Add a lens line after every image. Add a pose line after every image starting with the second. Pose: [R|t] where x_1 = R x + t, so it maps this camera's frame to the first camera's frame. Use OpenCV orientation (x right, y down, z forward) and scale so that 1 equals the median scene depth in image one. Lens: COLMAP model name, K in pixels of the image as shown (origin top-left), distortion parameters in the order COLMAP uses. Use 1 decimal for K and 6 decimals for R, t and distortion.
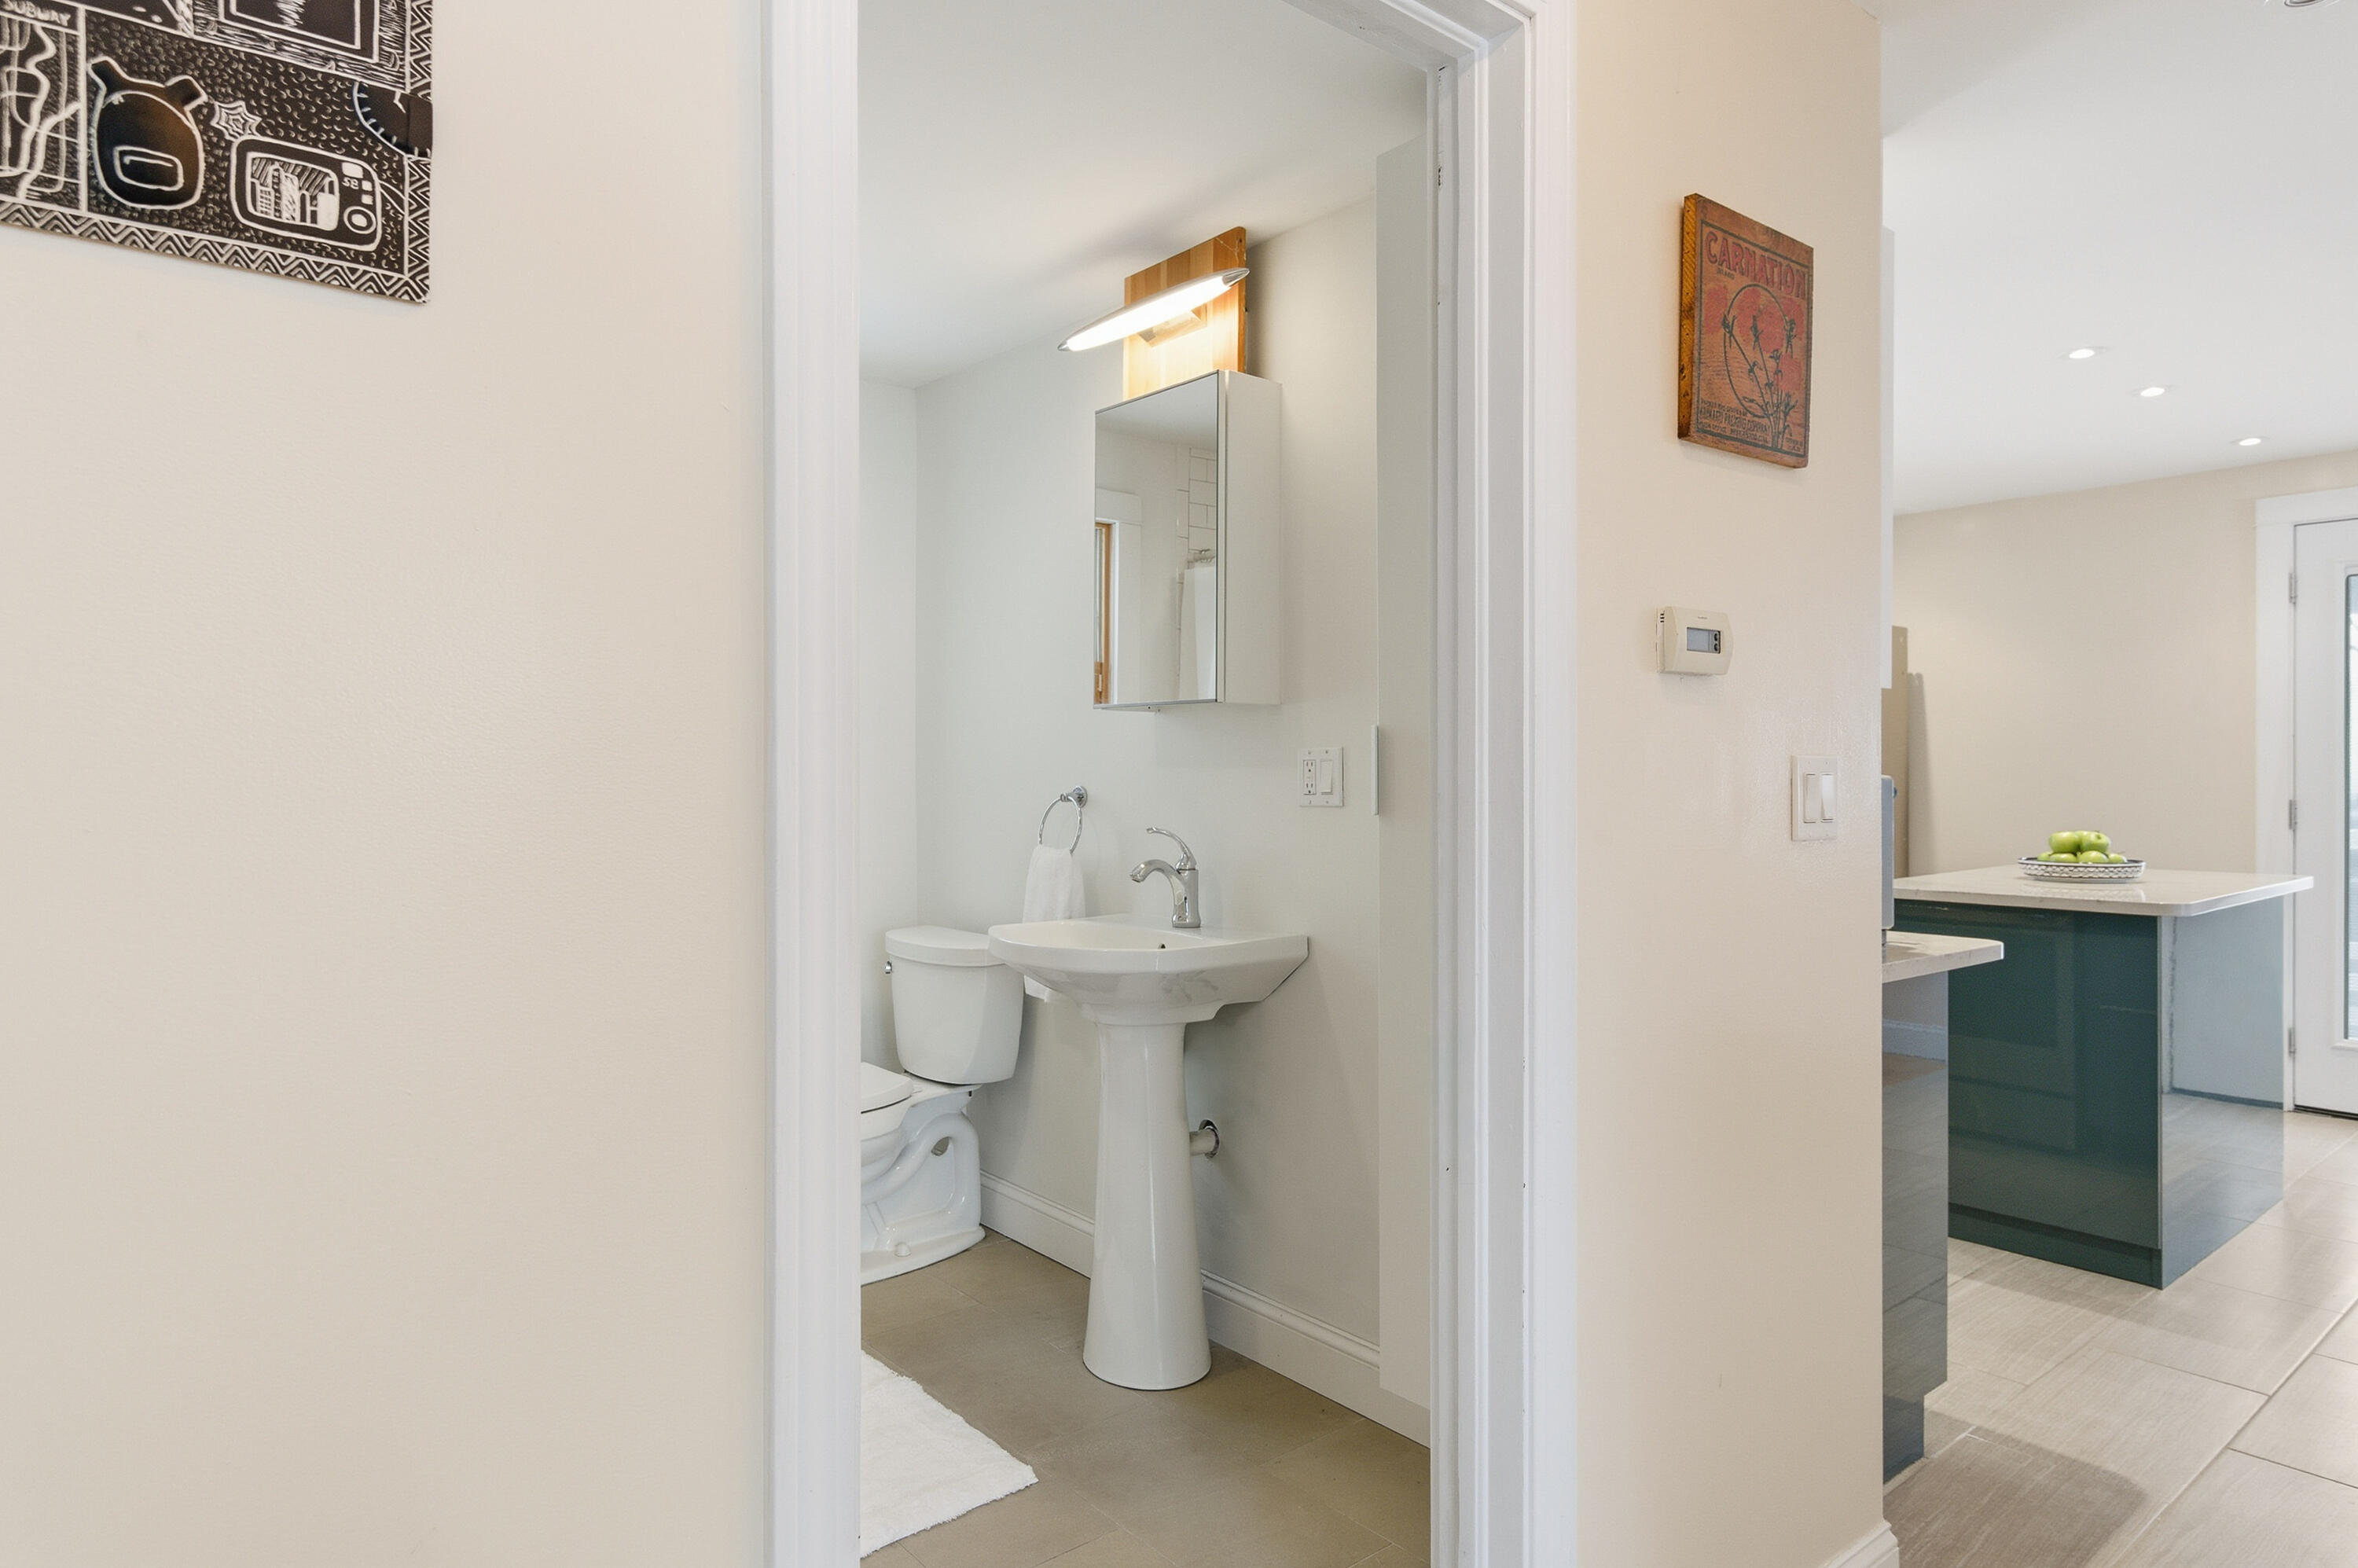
lens RADIAL K [[1380.0, 0, 1179.0], [0, 1380.0, 784.0], [0, 0, 1]] dist [-0.002913, 0.000160]
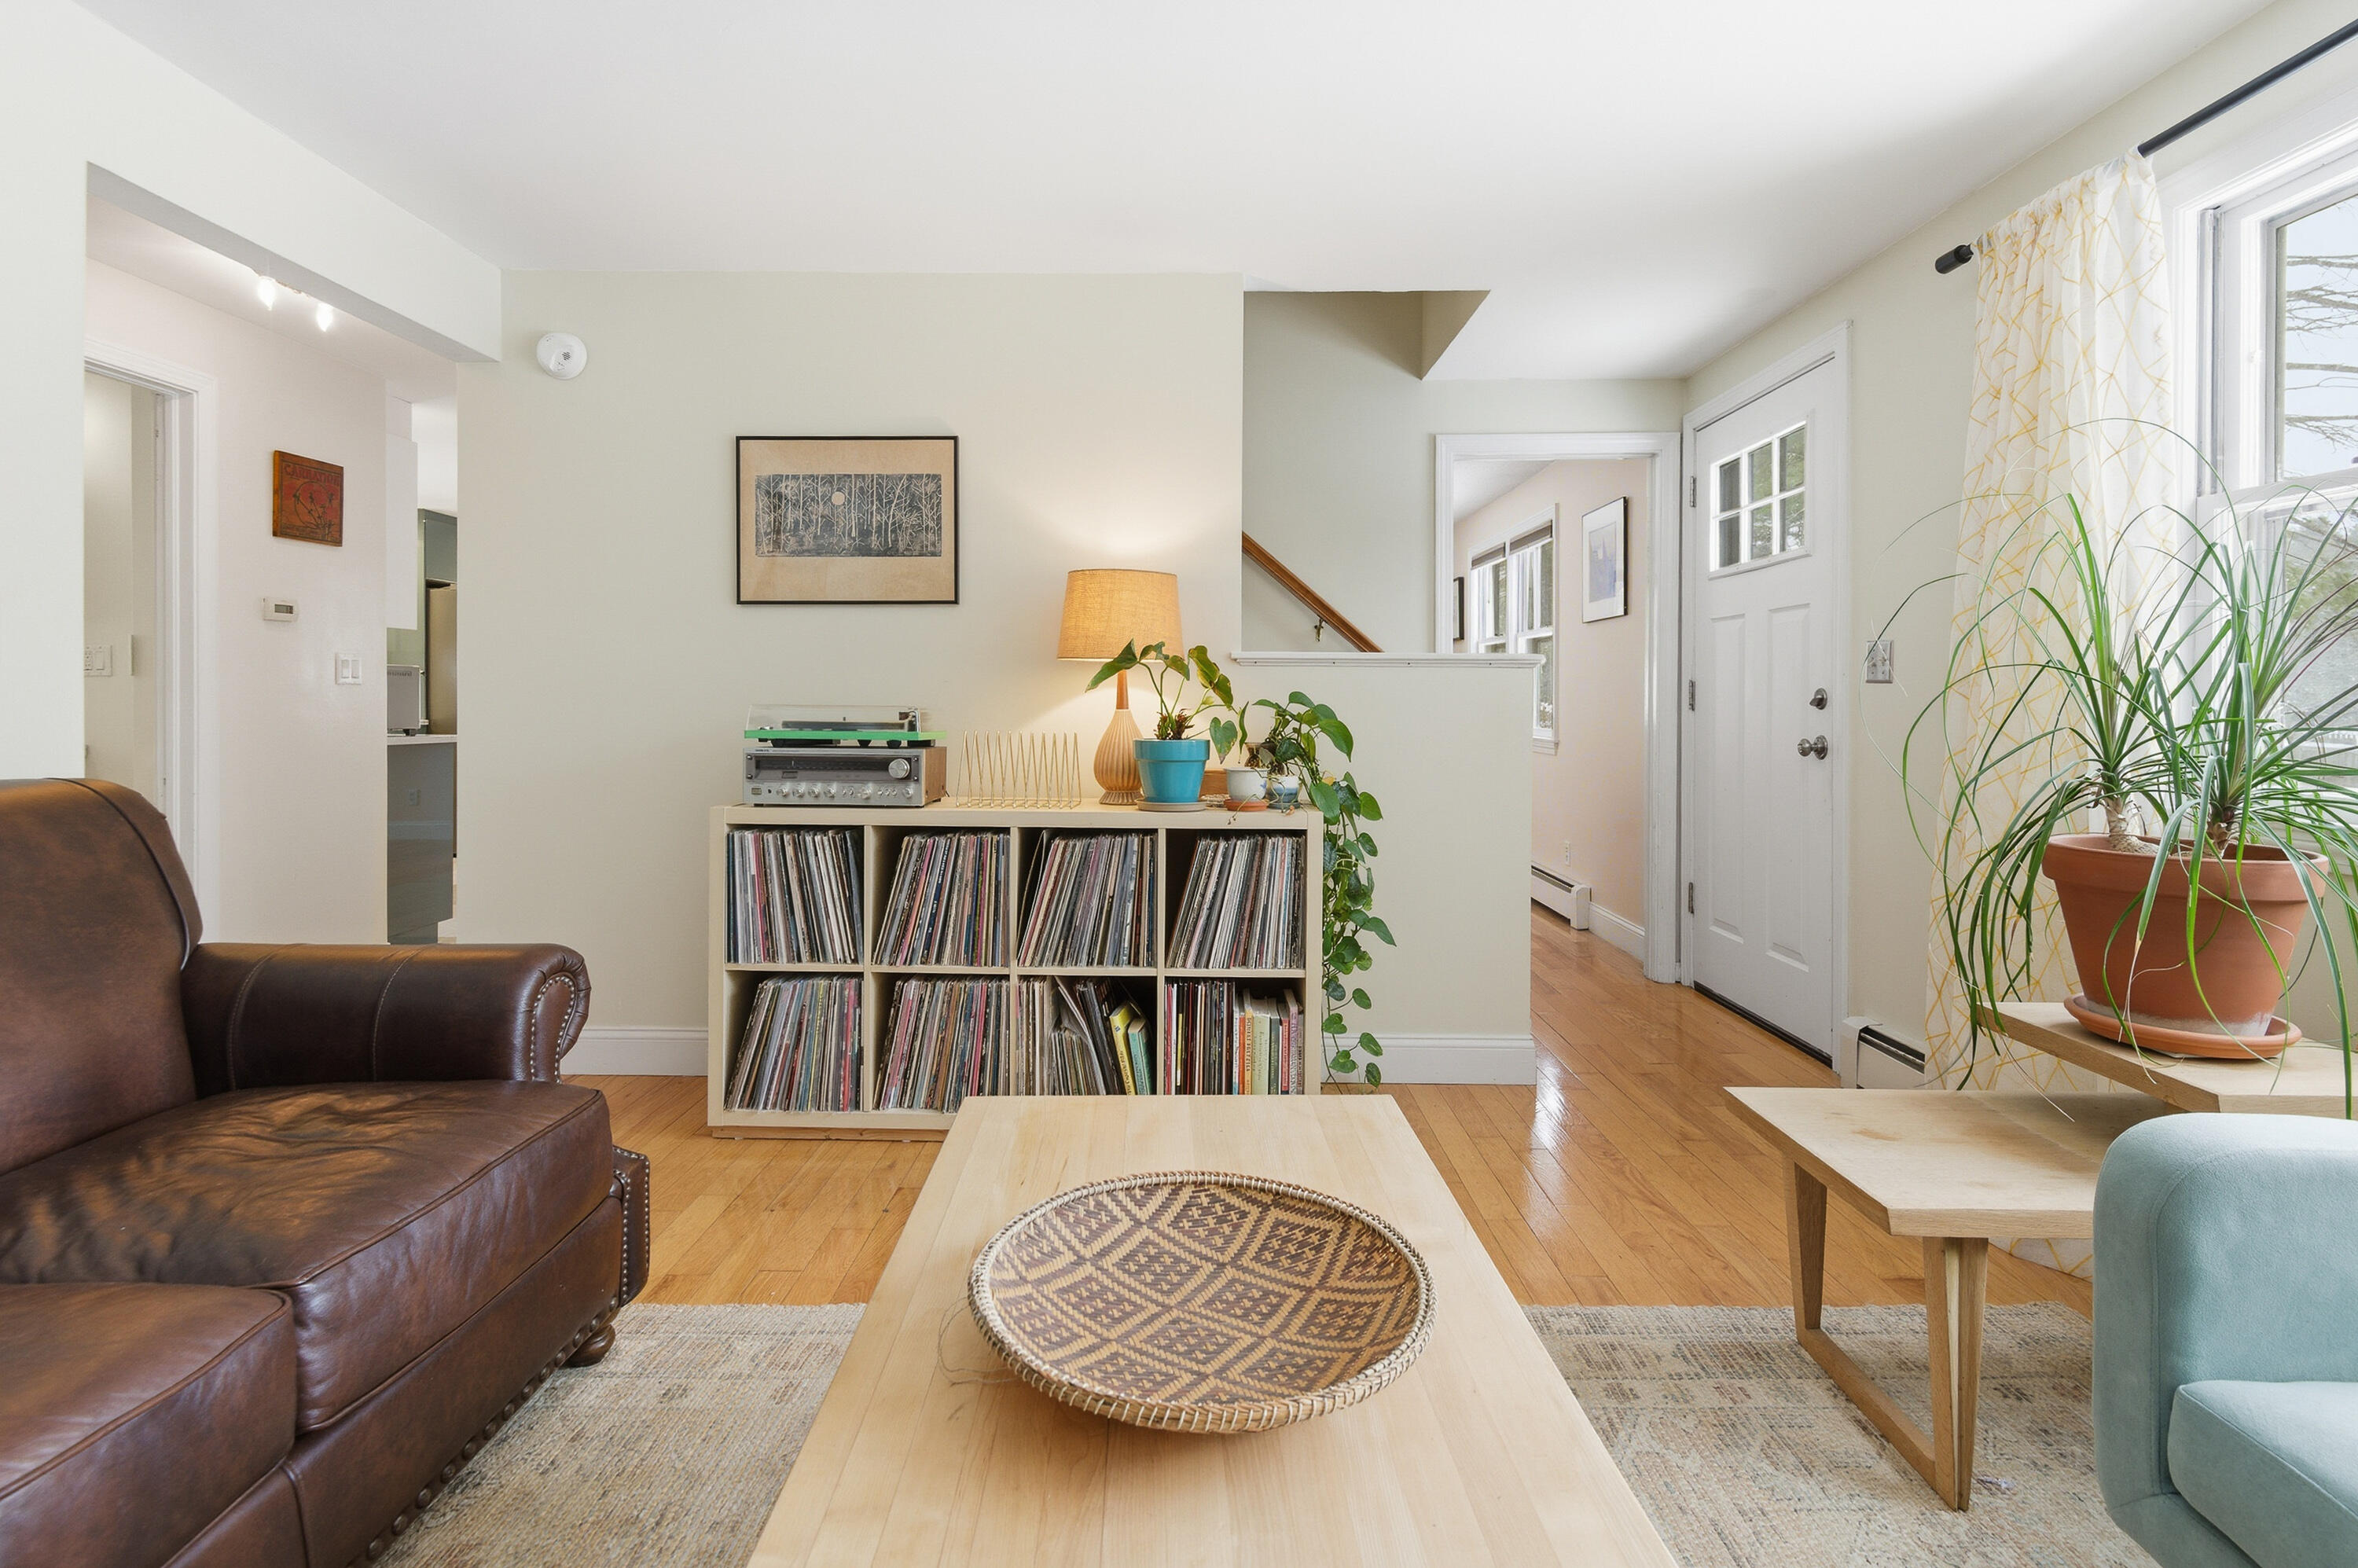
lens RADIAL K [[1150.9, 0, 1177.5], [0, 1150.9, 704.9], [0, 0, 1]] dist [-0.000963, -0.000223]
pose [[0.653277, 0.000529, 0.757118, -0.137528], [0.001151, 0.999998, -0.001692, 0.065492], [-0.757118, 0.001976, 0.653275, -1.284820]]
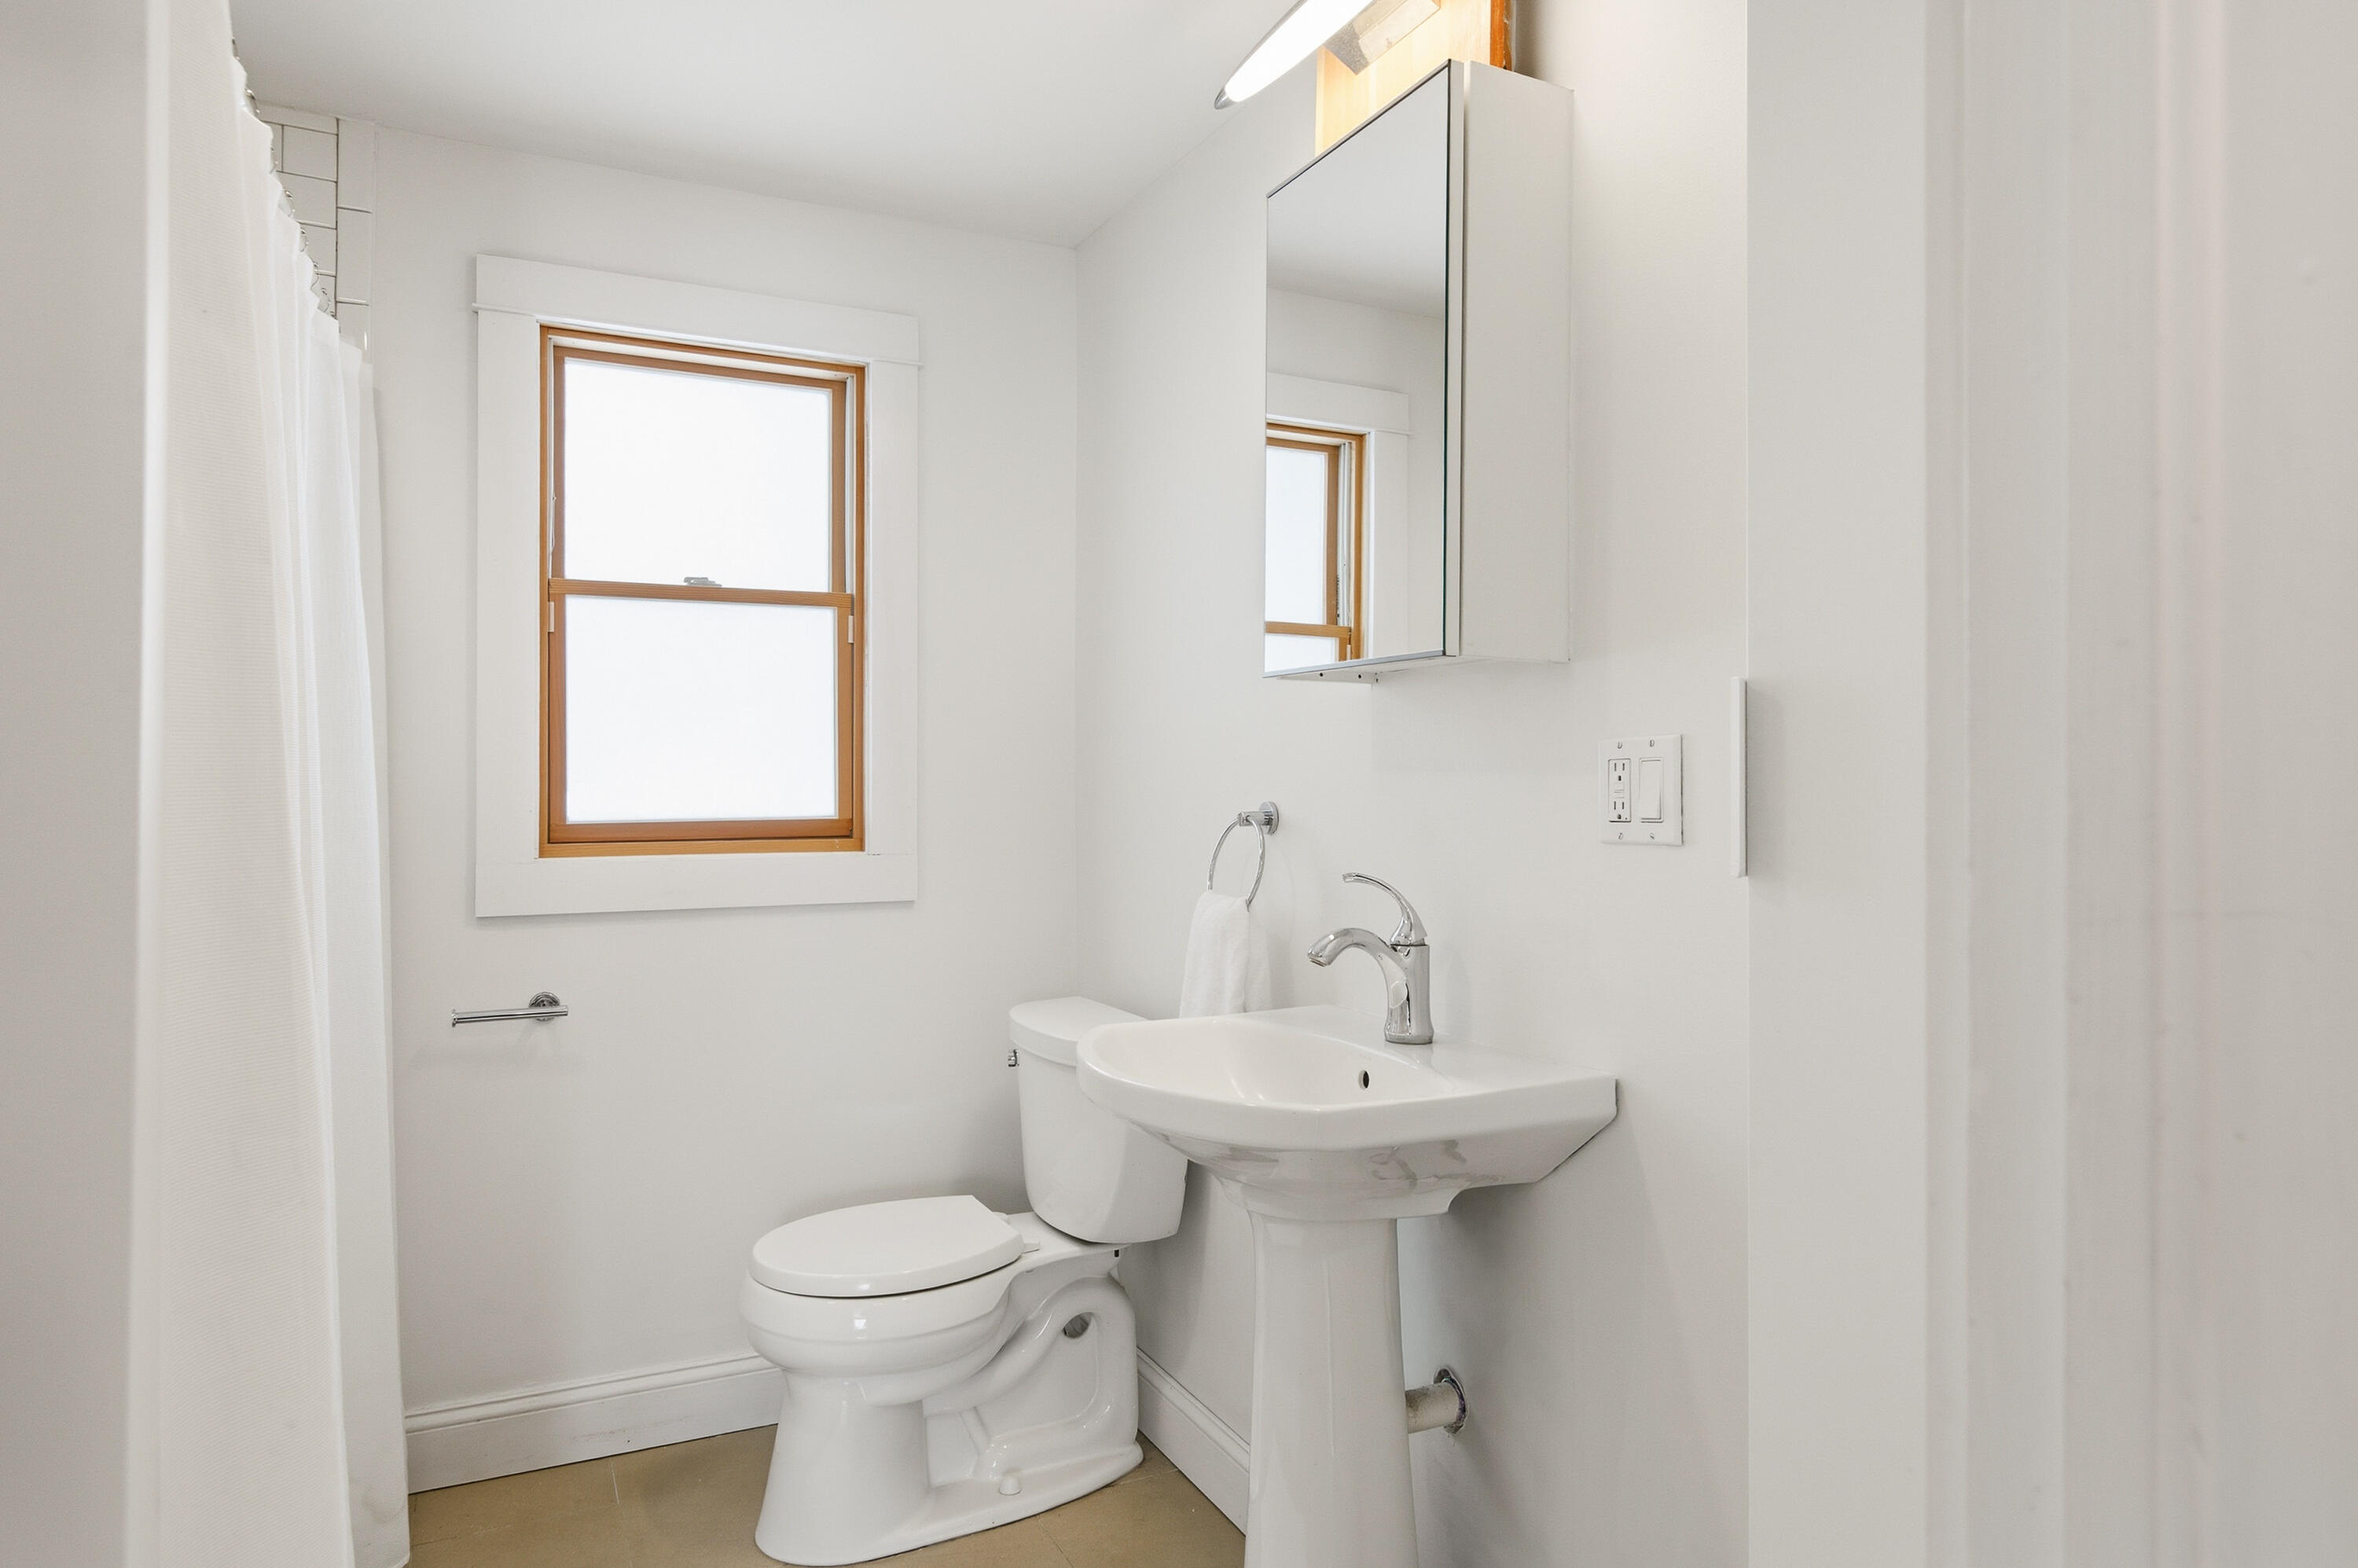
lens RADIAL K [[1433.1, 0, 1194.2], [0, 1433.1, 780.5], [0, 0, 1]] dist [0.006347, 0.000702]
pose [[0.972216, 0.003368, -0.234061, 0.058788], [-0.005458, 0.999951, -0.008283, -0.002924], [0.234021, 0.009331, 0.972187, 0.375650]]
